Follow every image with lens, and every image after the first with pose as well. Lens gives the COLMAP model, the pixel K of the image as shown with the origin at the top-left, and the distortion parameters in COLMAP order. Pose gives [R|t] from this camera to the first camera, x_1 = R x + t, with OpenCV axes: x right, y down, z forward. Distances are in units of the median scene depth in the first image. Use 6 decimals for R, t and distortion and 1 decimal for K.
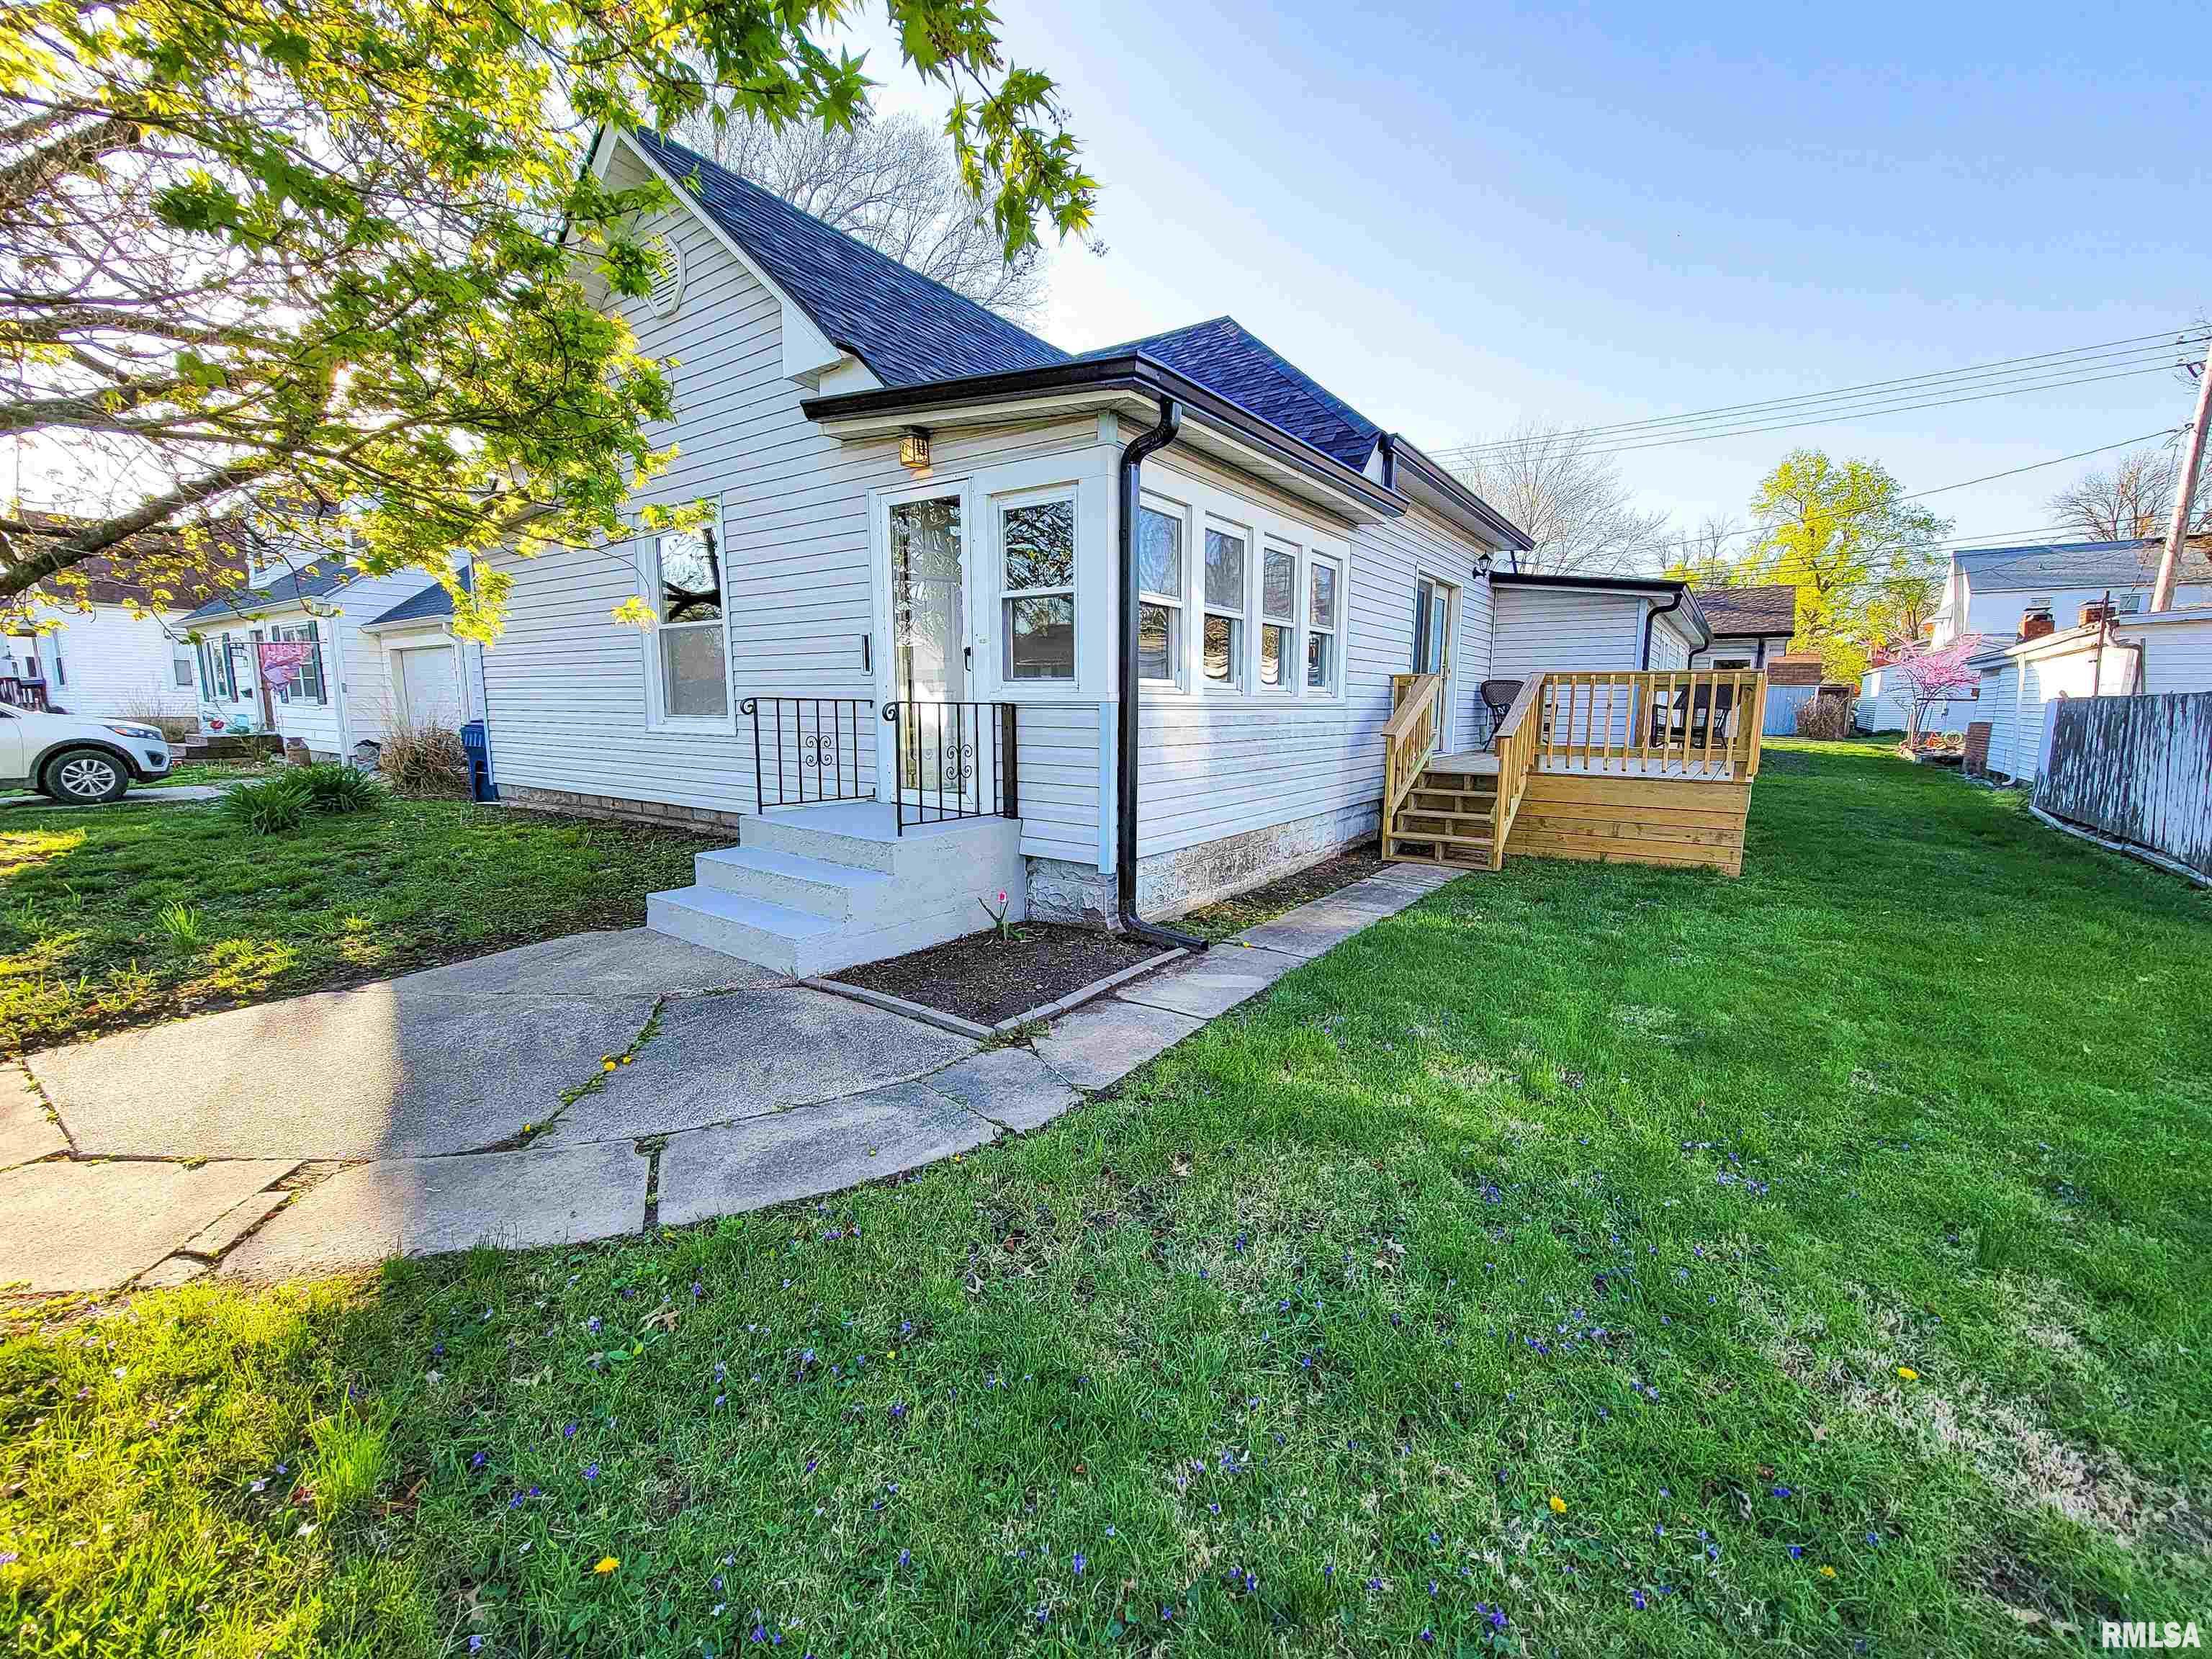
lens RADIAL K [[902.3, 0, 1117.9], [0, 902.3, 843.0], [0, 0, 1]] dist [-0.001784, 0.000580]
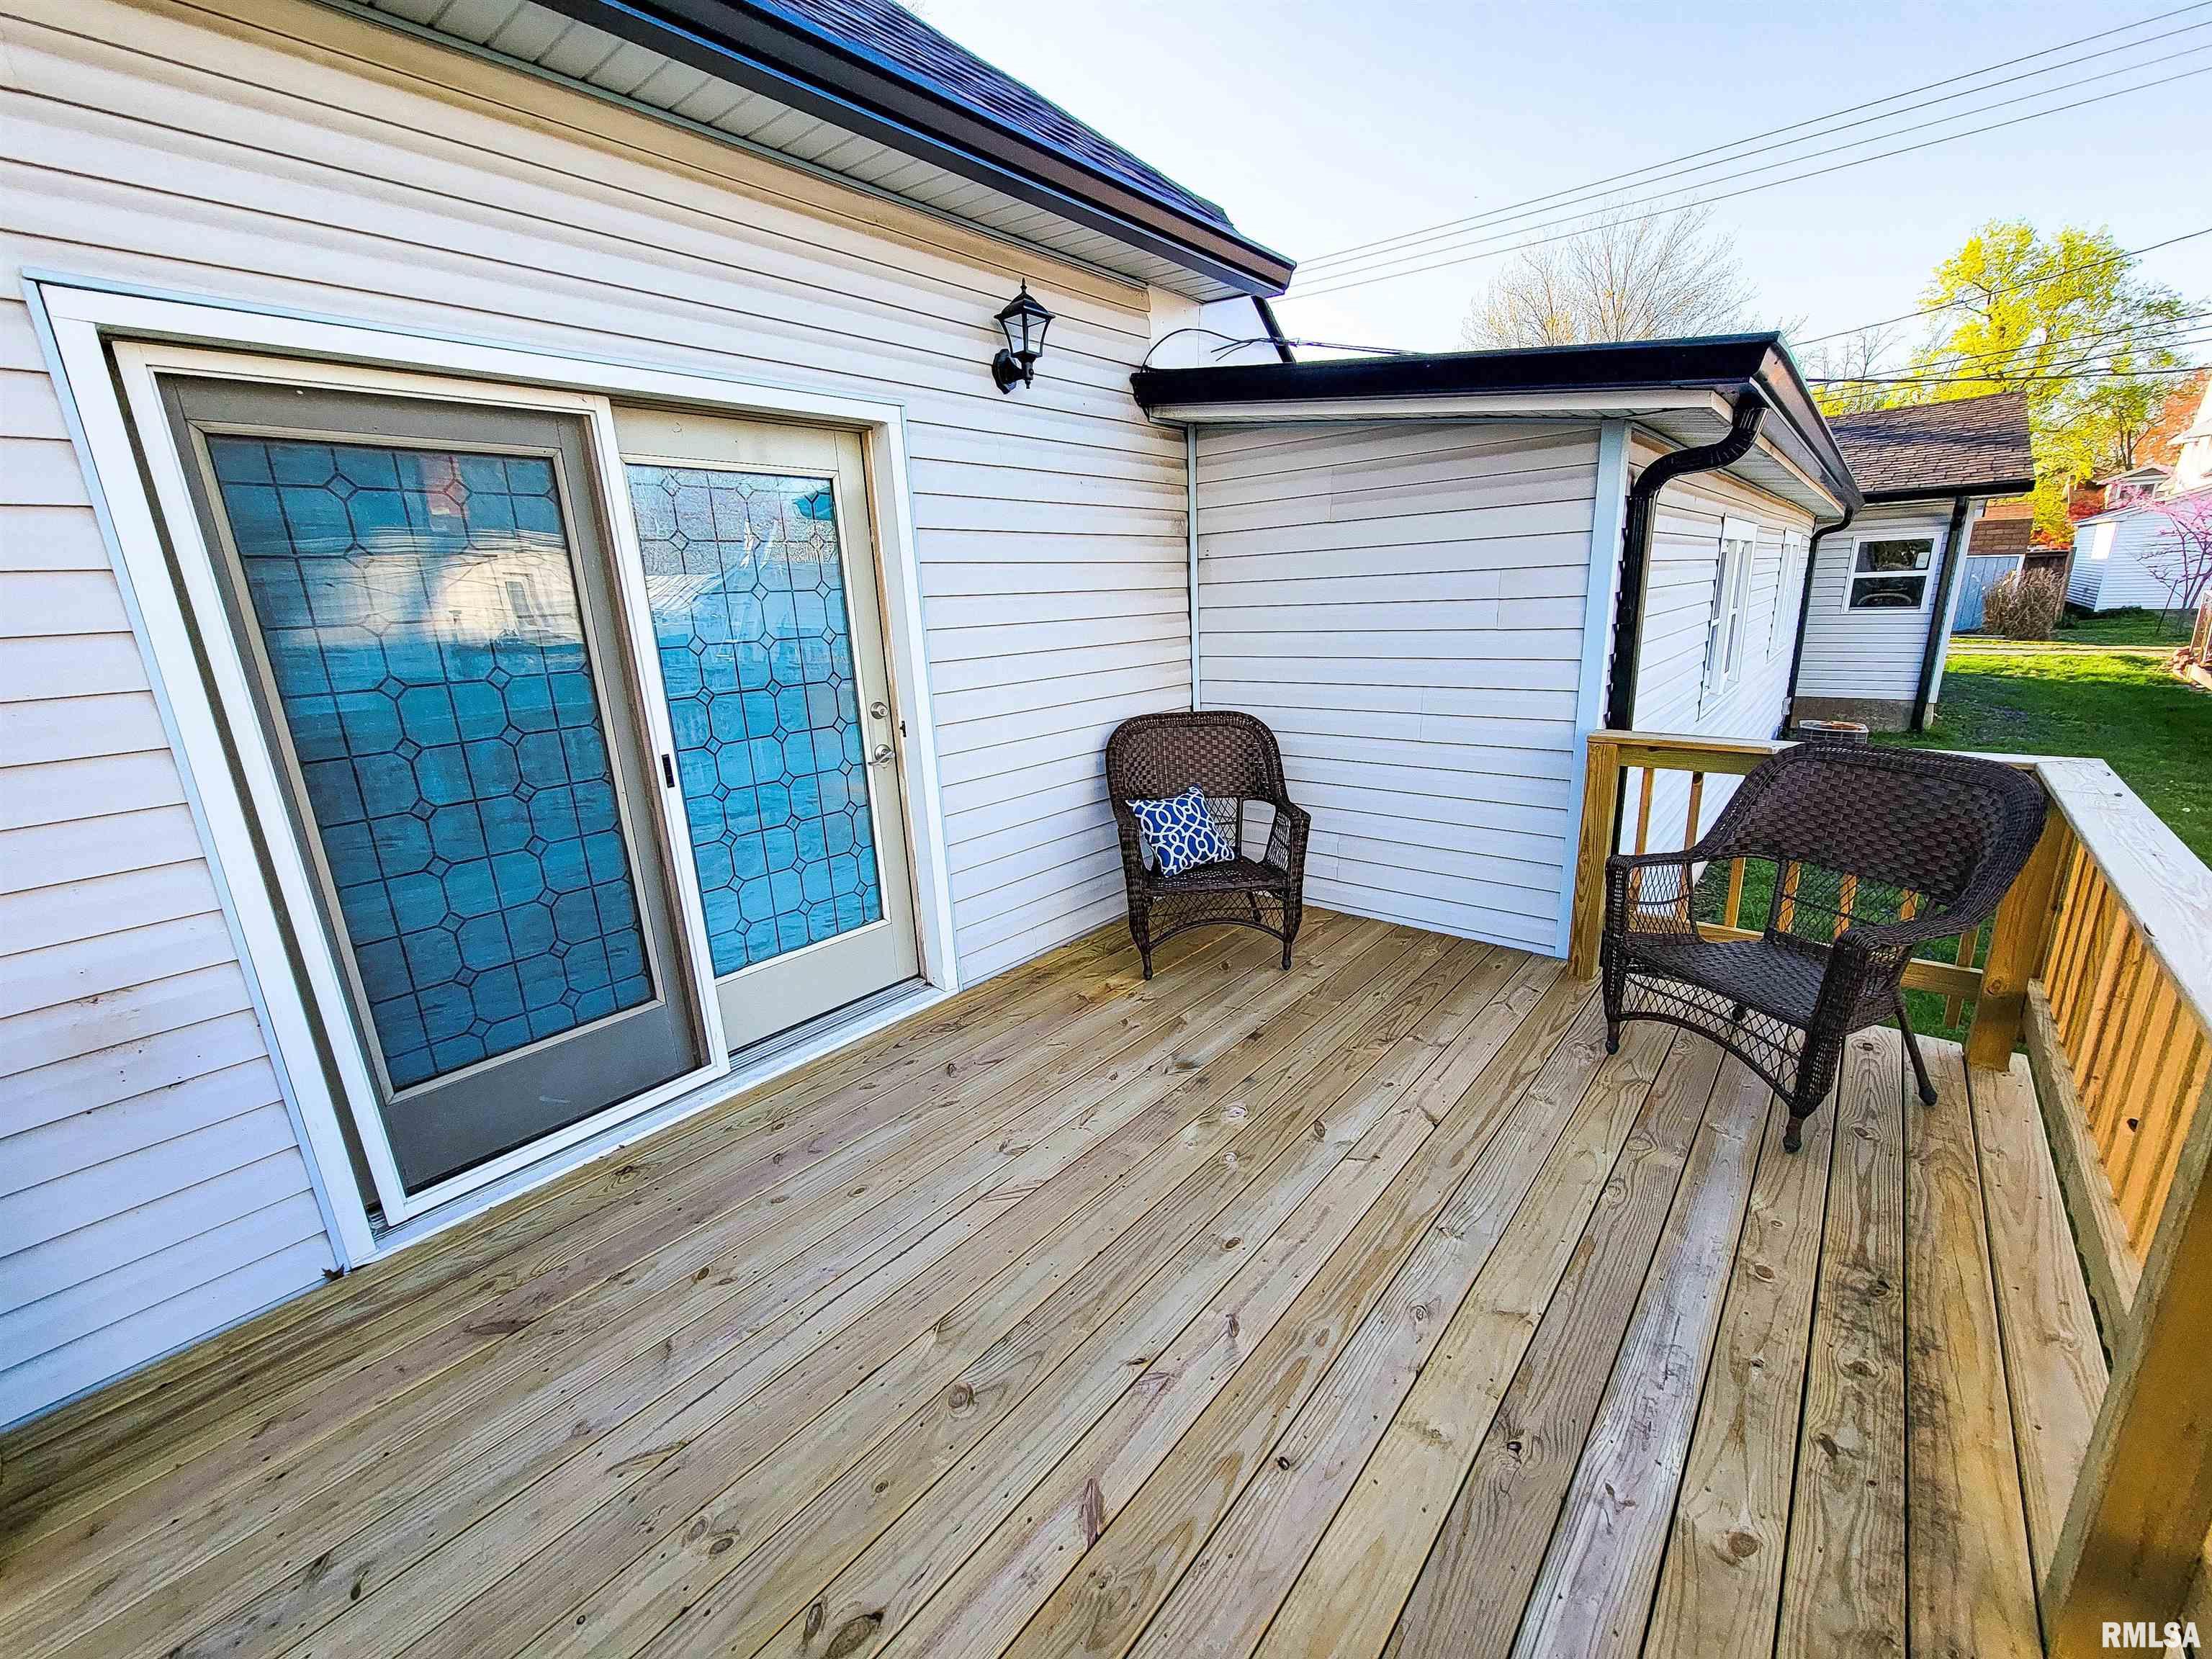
lens RADIAL K [[912.7, 0, 1103.1], [0, 912.7, 839.7], [0, 0, 1]] dist [0.001085, 0.000592]
pose [[0.995310, -0.021435, -0.094328, 0.800078], [0.032191, 0.992956, 0.114028, -0.322896], [0.091219, -0.116529, 0.988989, 1.233903]]
